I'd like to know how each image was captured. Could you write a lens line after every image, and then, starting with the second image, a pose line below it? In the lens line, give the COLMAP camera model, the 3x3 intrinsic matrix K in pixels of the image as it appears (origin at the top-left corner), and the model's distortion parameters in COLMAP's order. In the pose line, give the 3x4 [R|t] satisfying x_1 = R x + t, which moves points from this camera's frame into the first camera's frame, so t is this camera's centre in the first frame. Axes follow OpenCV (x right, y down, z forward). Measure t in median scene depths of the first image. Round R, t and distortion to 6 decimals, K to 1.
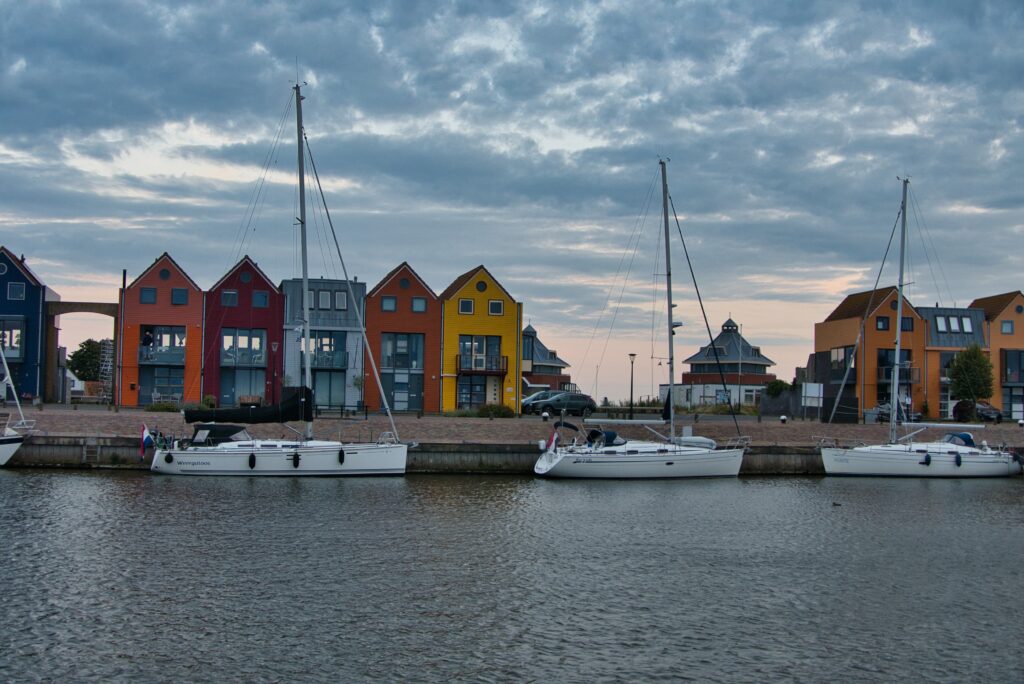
lens RADIAL K [[1211.3, 0, 497.4], [0, 1211.3, 349.0], [0, 0, 1]] dist [-0.191240, 0.000000]
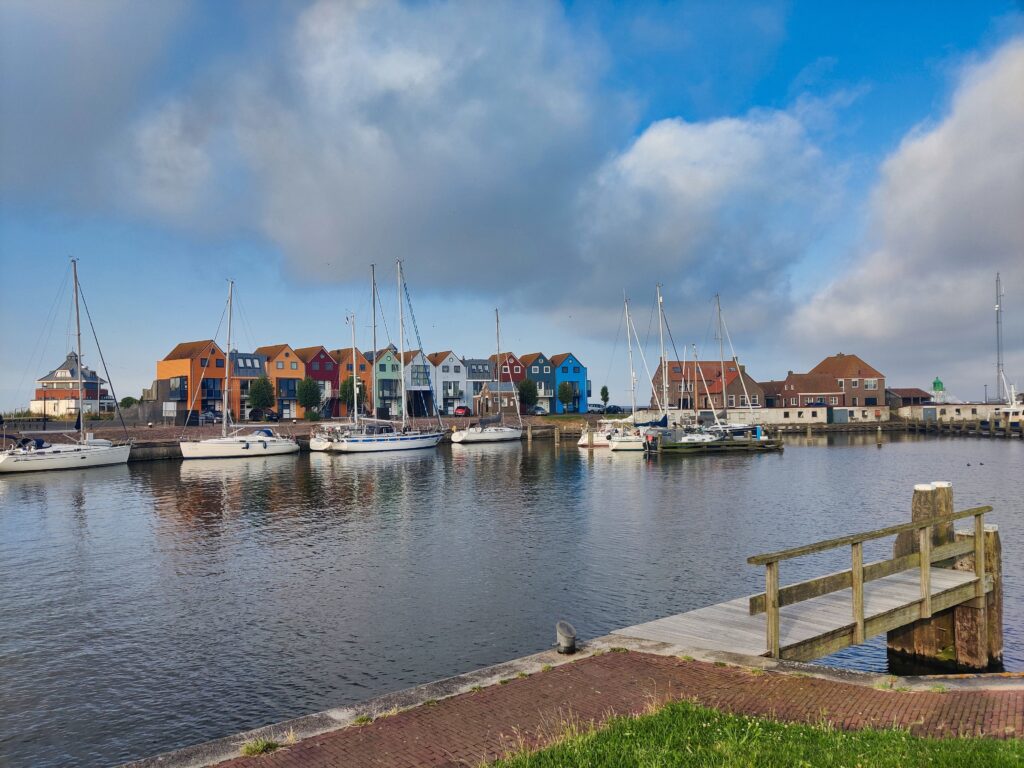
lens RADIAL K [[764.8, 0, 509.6], [0, 764.8, 376.6], [0, 0, 1]] dist [-0.013952, -0.021271]
pose [[0.737028, -0.003159, 0.675855, -0.092055], [-0.005235, 0.999932, 0.010382, -0.018321], [-0.675842, -0.011190, 0.736961, -0.073444]]
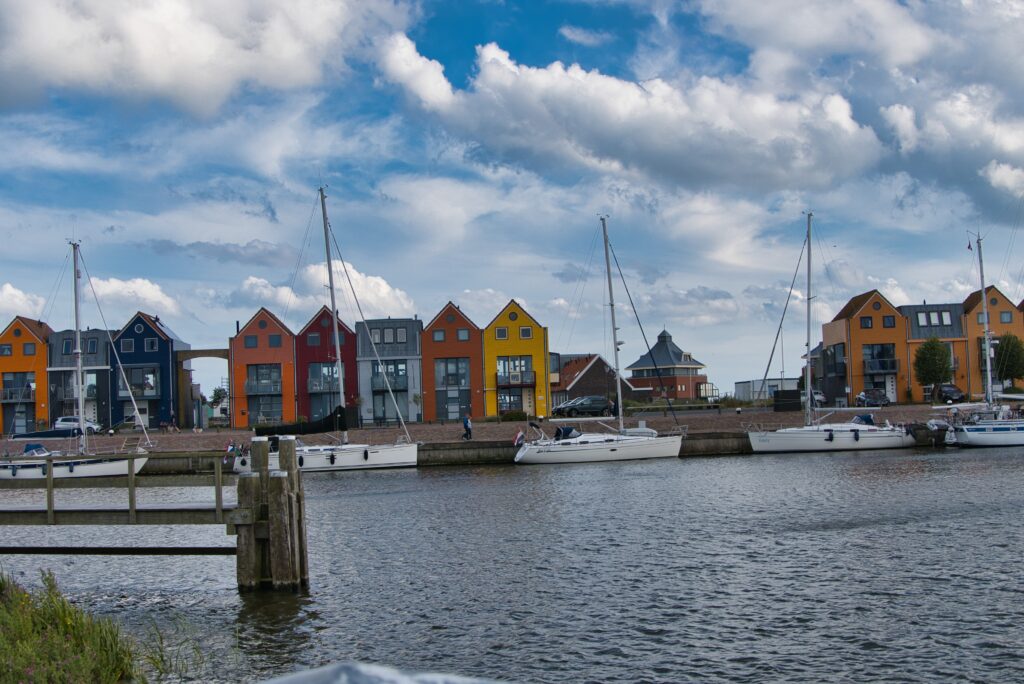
lens RADIAL K [[1265.5, 0, 537.6], [0, 1265.5, 354.3], [0, 0, 1]] dist [-0.203786, 0.000000]
pose [[0.986860, -0.061748, -0.149314, 0.223250], [0.062006, 0.998071, -0.002936, -0.008053], [0.149207, -0.006361, 0.988785, -0.308819]]
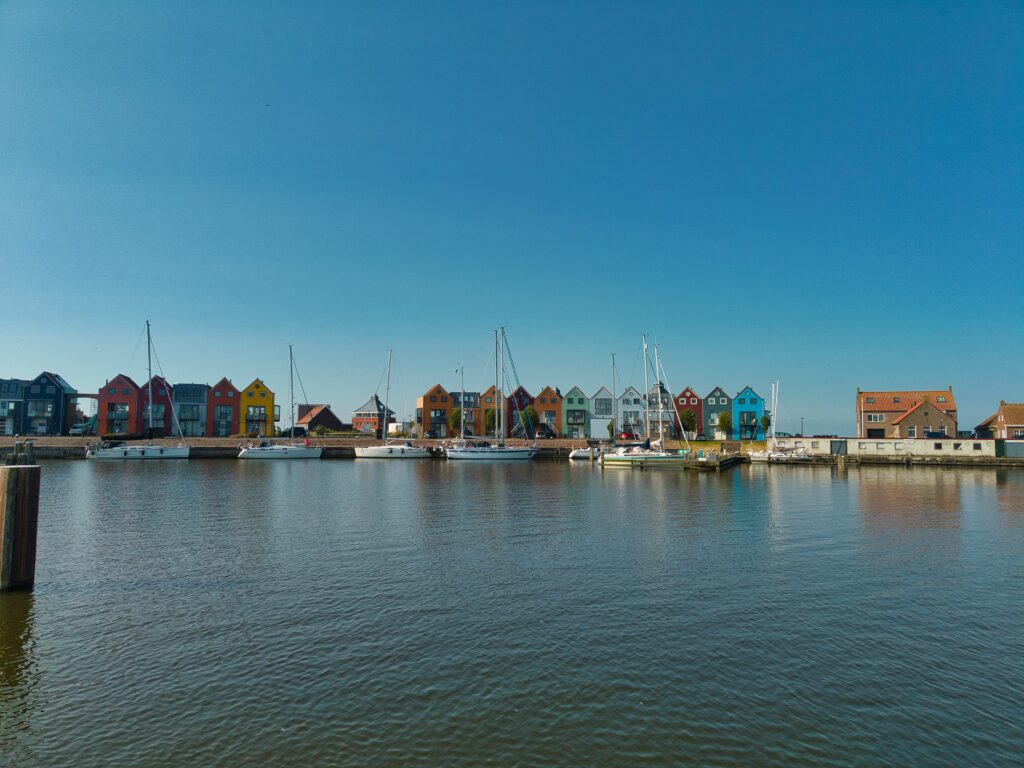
lens RADIAL K [[699.9, 0, 528.7], [0, 699.9, 383.8], [0, 0, 1]] dist [0.009906, -0.013229]
pose [[0.994026, -0.002990, 0.109100, 0.434037], [0.005498, 0.999727, -0.022699, -0.022575], [-0.109003, 0.023164, 0.993772, -0.586652]]
